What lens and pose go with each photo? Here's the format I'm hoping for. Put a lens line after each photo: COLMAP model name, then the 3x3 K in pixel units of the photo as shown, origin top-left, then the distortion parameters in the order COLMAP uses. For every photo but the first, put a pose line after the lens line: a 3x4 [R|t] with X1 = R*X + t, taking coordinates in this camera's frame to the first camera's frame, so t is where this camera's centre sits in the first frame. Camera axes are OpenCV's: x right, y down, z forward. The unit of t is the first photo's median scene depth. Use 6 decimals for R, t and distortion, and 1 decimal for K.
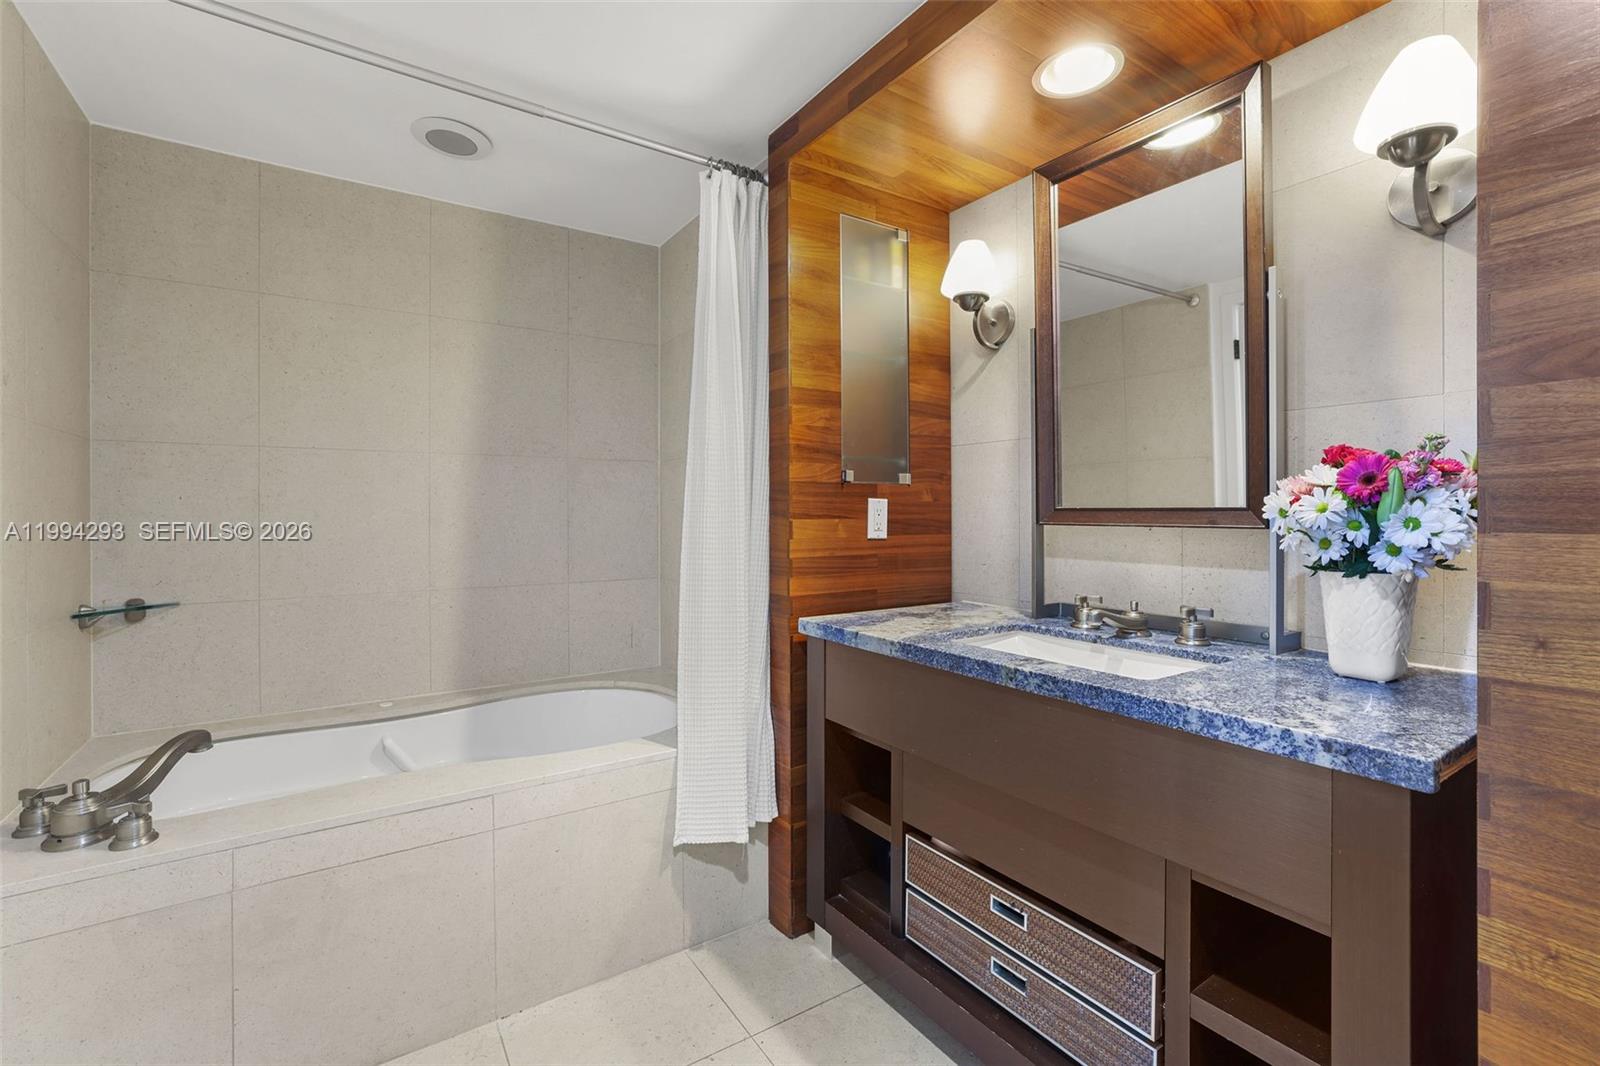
lens RADIAL K [[744.2, 0, 813.9], [0, 744.2, 520.6], [0, 0, 1]] dist [0.003982, 0.001712]
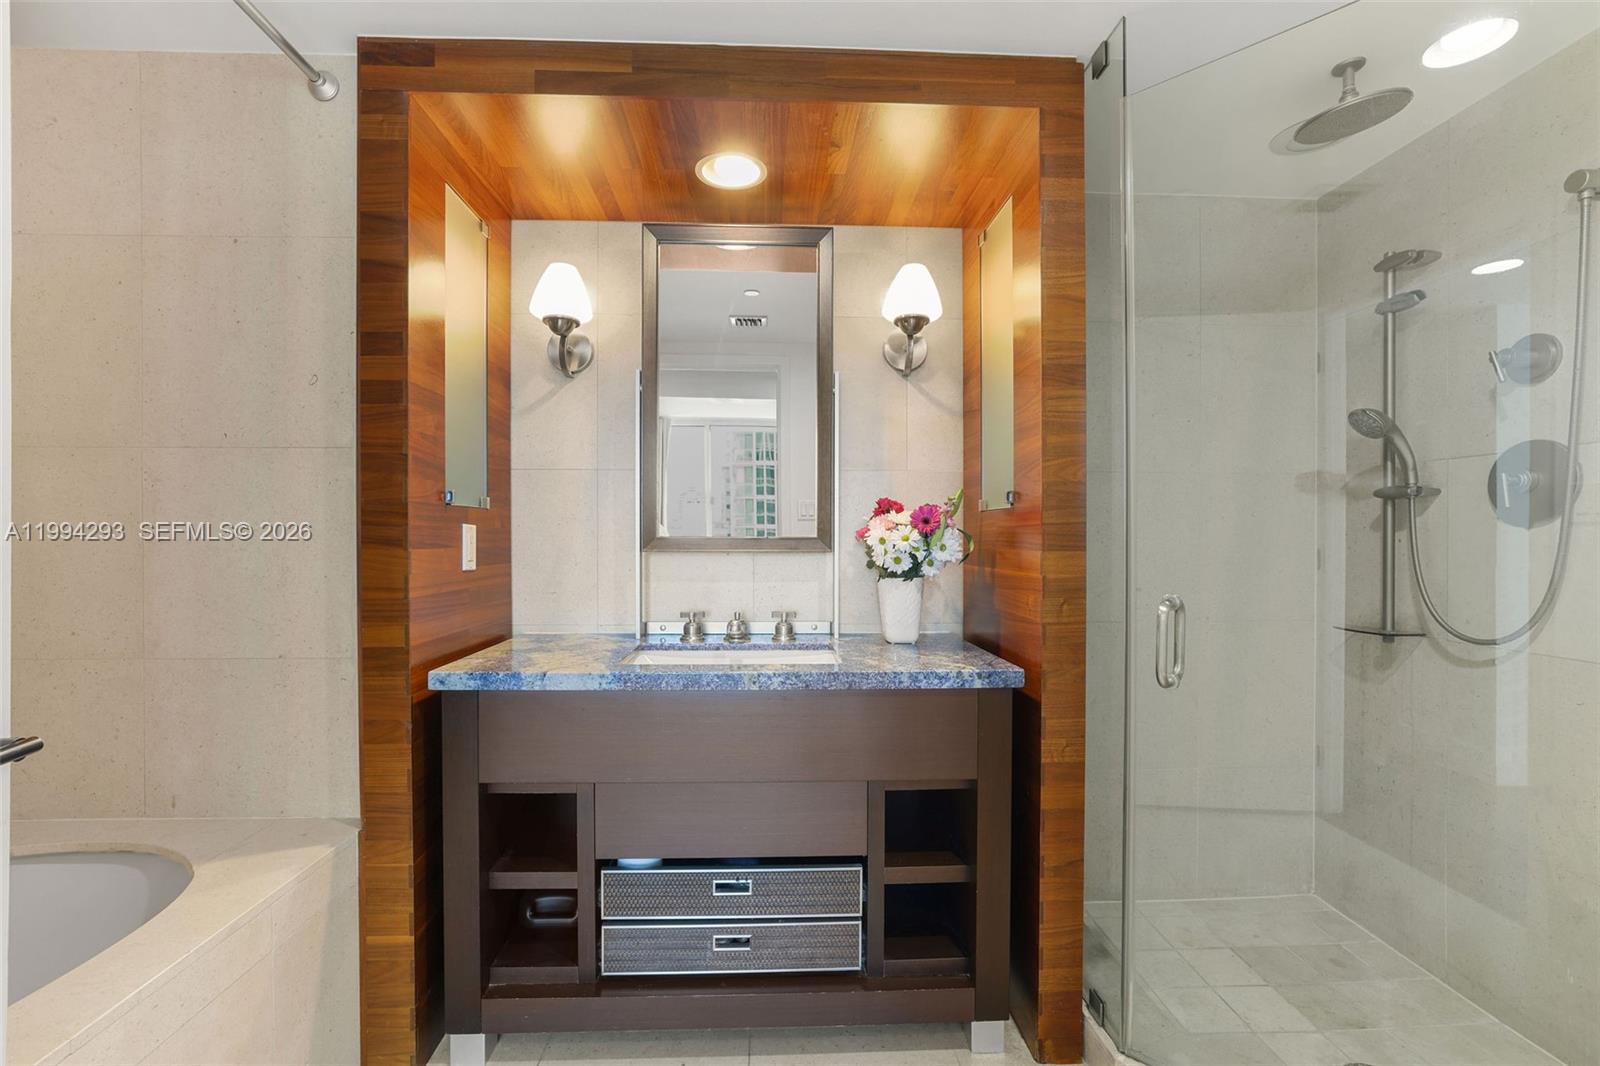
lens RADIAL K [[744.2, 0, 828.7], [0, 744.2, 544.8], [0, 0, 1]] dist [0.003982, 0.001712]
pose [[0.495065, -0.005050, 0.868842, -0.633970], [0.006881, 0.999975, 0.001891, -0.006019], [-0.868829, 0.005042, 0.495087, 0.282853]]
